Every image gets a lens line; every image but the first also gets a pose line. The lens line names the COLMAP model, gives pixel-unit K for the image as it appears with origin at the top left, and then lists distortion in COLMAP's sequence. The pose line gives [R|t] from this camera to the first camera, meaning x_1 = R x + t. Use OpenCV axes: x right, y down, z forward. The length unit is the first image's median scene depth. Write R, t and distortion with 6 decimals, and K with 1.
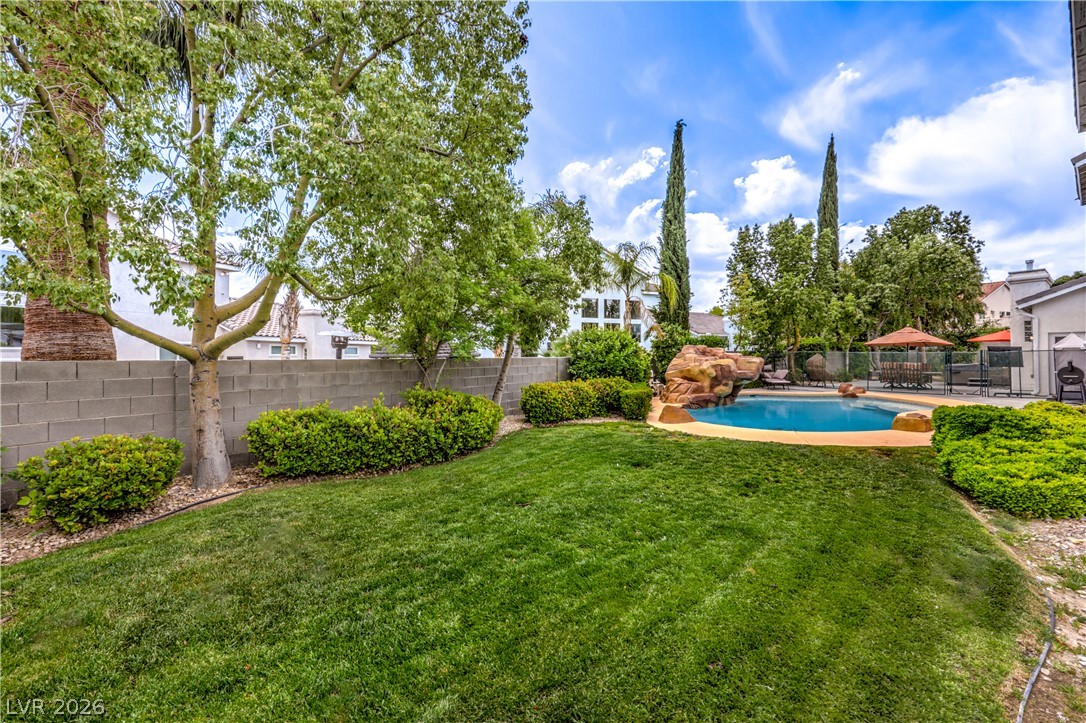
lens RADIAL K [[448.5, 0, 516.6], [0, 448.5, 360.7], [0, 0, 1]] dist [-0.026805, -0.000339]
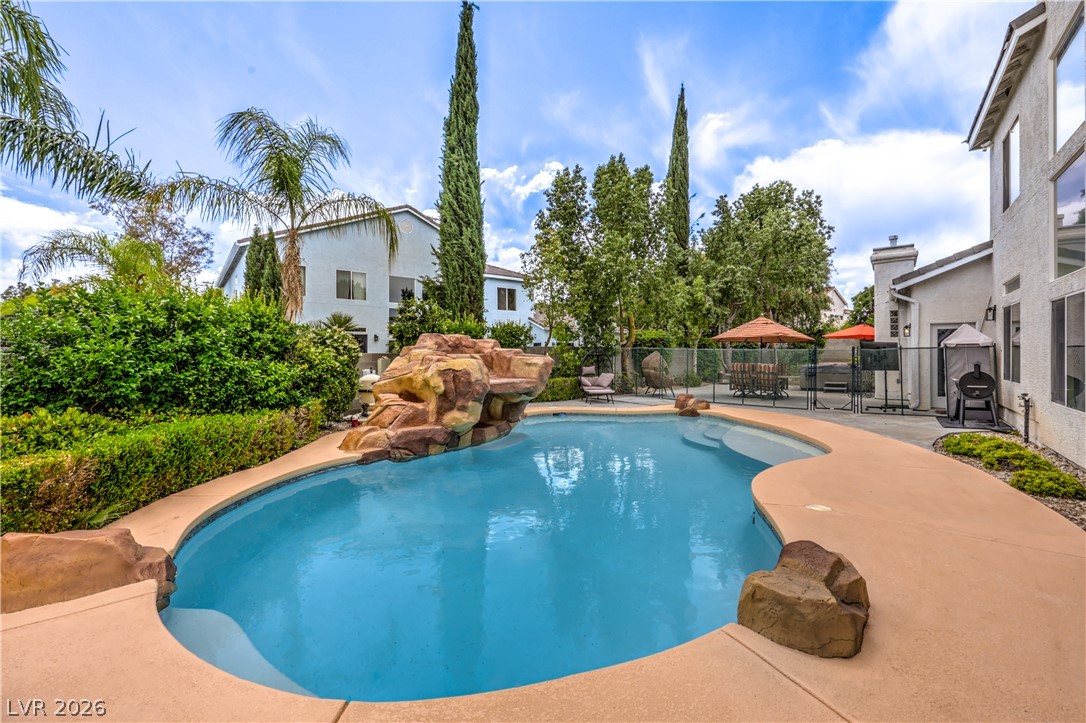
lens RADIAL K [[429.5, 0, 536.0], [0, 429.5, 362.3], [0, 0, 1]] dist [-0.032124, -0.000918]
pose [[0.968118, -0.000067, 0.250494, 0.298818], [-0.002681, 0.999940, 0.010630, -0.003737], [-0.250480, -0.010963, 0.968060, 0.349170]]
